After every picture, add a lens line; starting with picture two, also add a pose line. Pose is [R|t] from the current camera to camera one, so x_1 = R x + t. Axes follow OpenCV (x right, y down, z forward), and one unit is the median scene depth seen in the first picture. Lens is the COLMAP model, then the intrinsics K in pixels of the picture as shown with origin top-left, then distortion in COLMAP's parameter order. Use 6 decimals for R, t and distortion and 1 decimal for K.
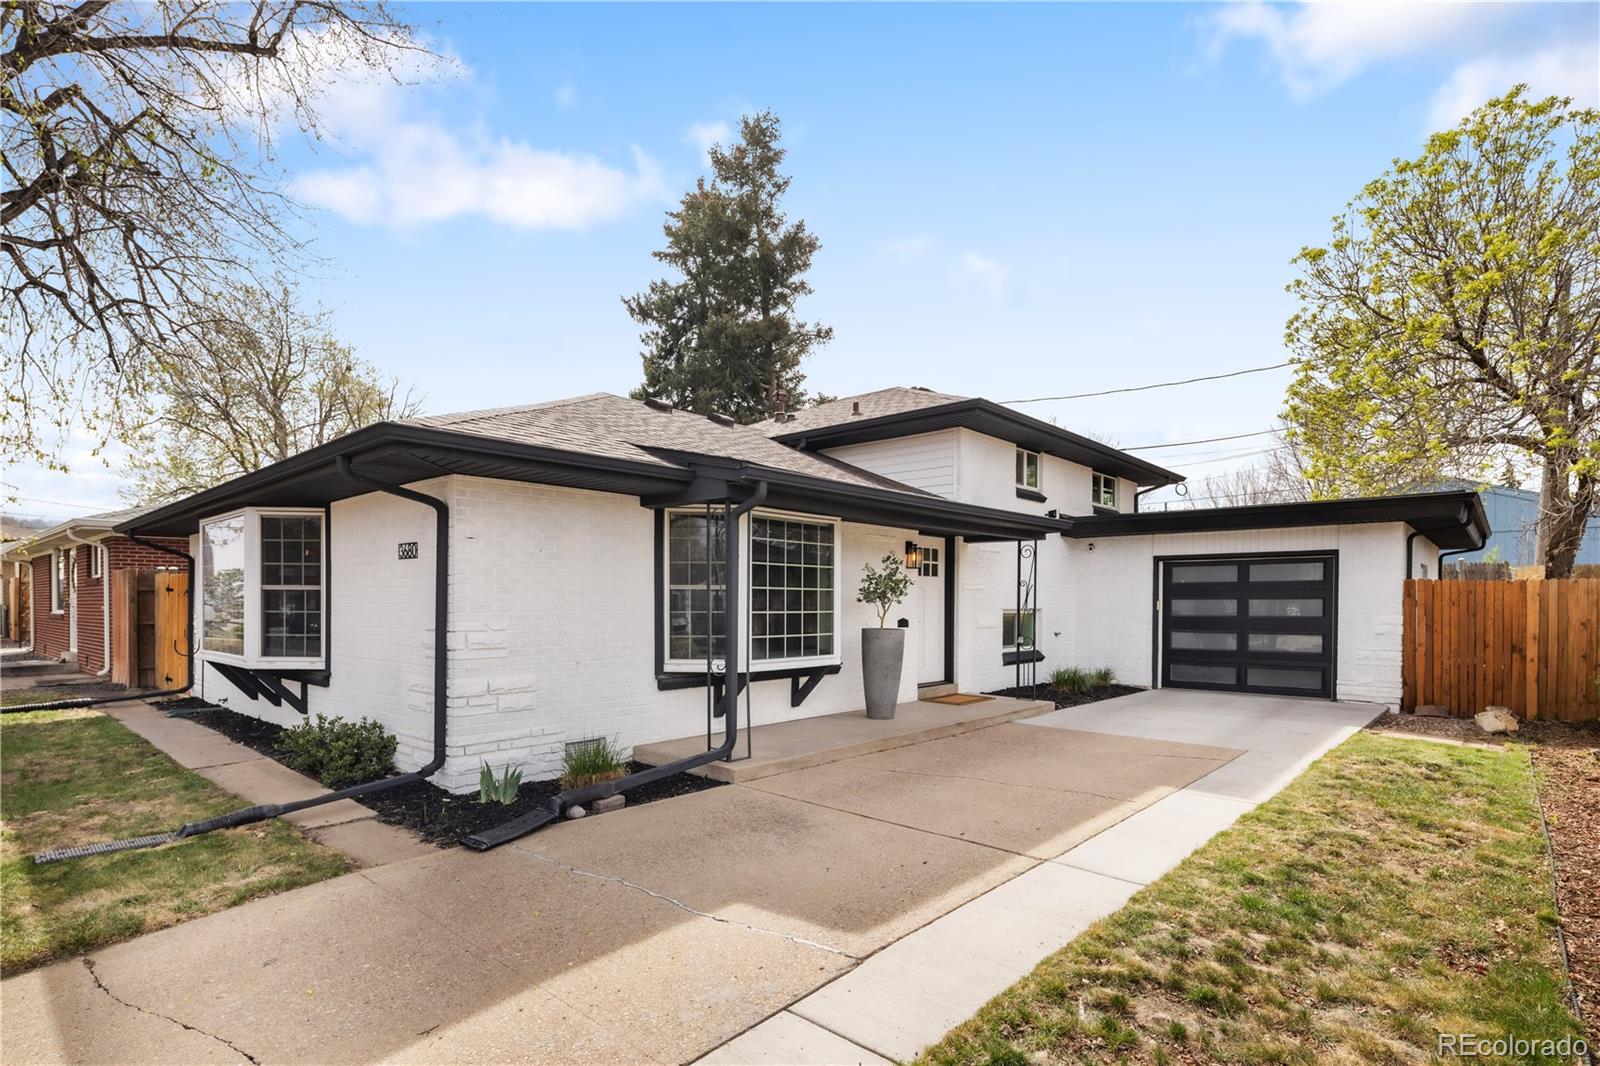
lens RADIAL K [[779.1, 0, 813.0], [0, 779.1, 607.4], [0, 0, 1]] dist [0.006846, -0.005466]
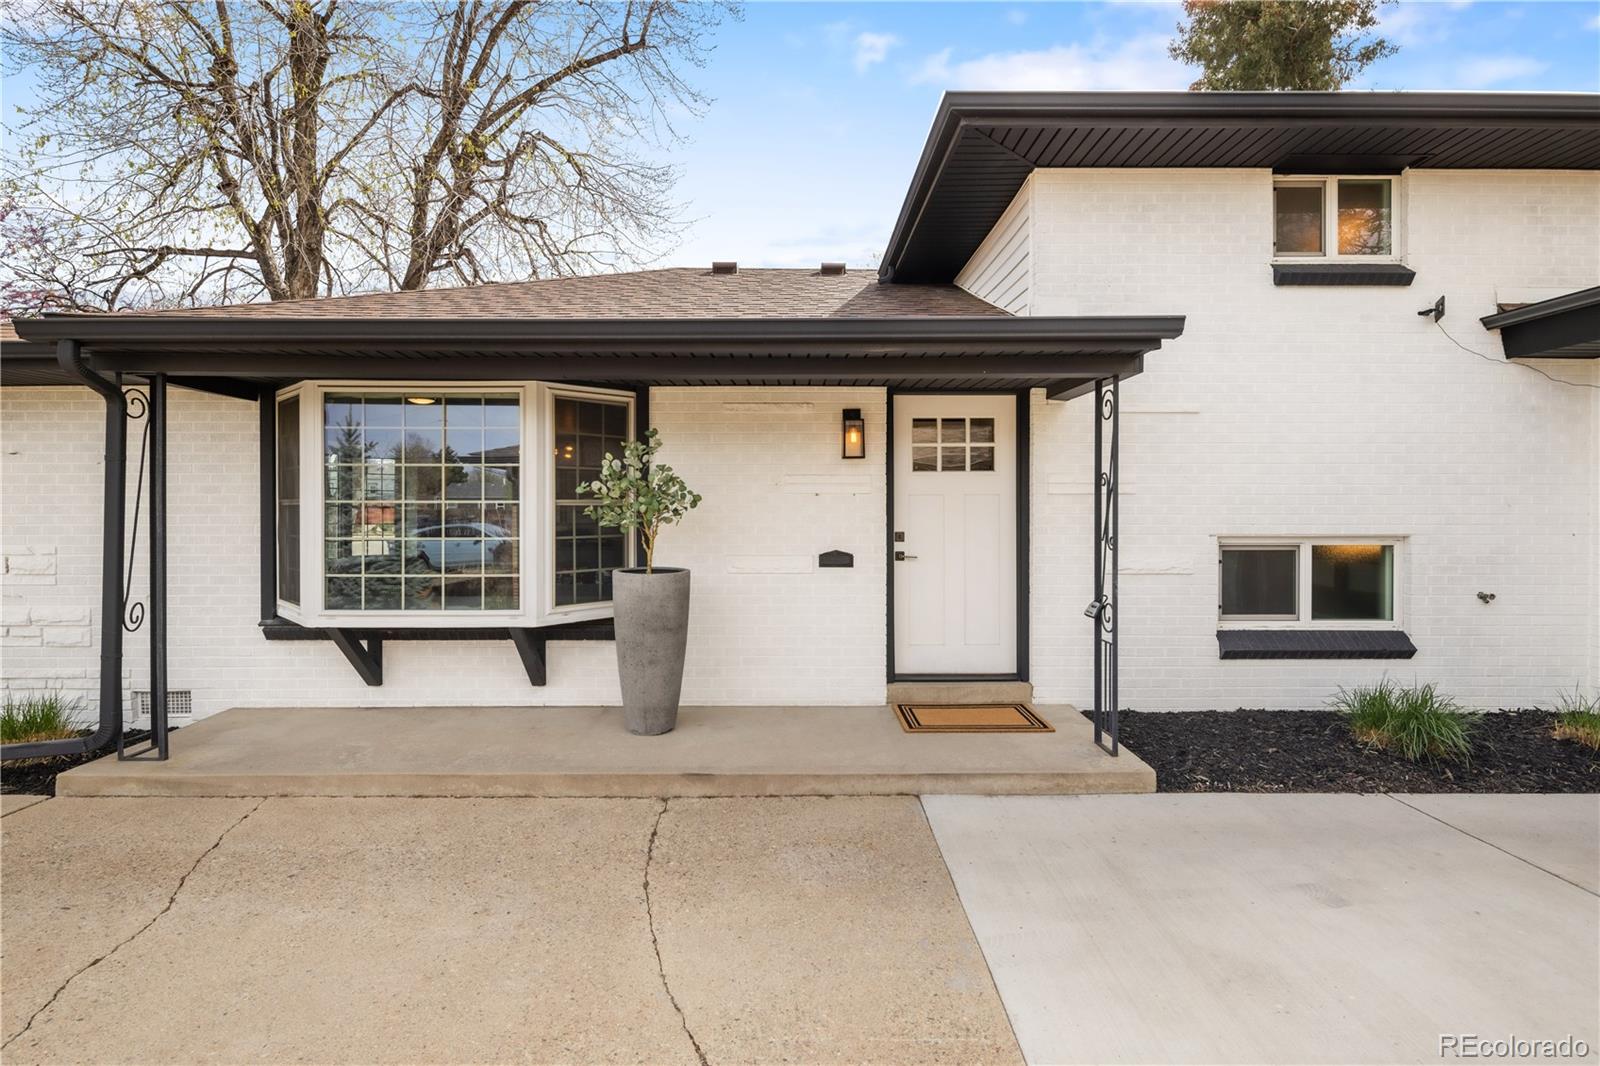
lens RADIAL K [[779.1, 0, 800.9], [0, 779.1, 517.9], [0, 0, 1]] dist [0.006846, -0.005466]
pose [[0.681381, 0.002292, -0.731925, 0.450816], [-0.003670, 0.999993, -0.000285, -0.008023], [0.731920, 0.002880, 0.681385, 0.552678]]
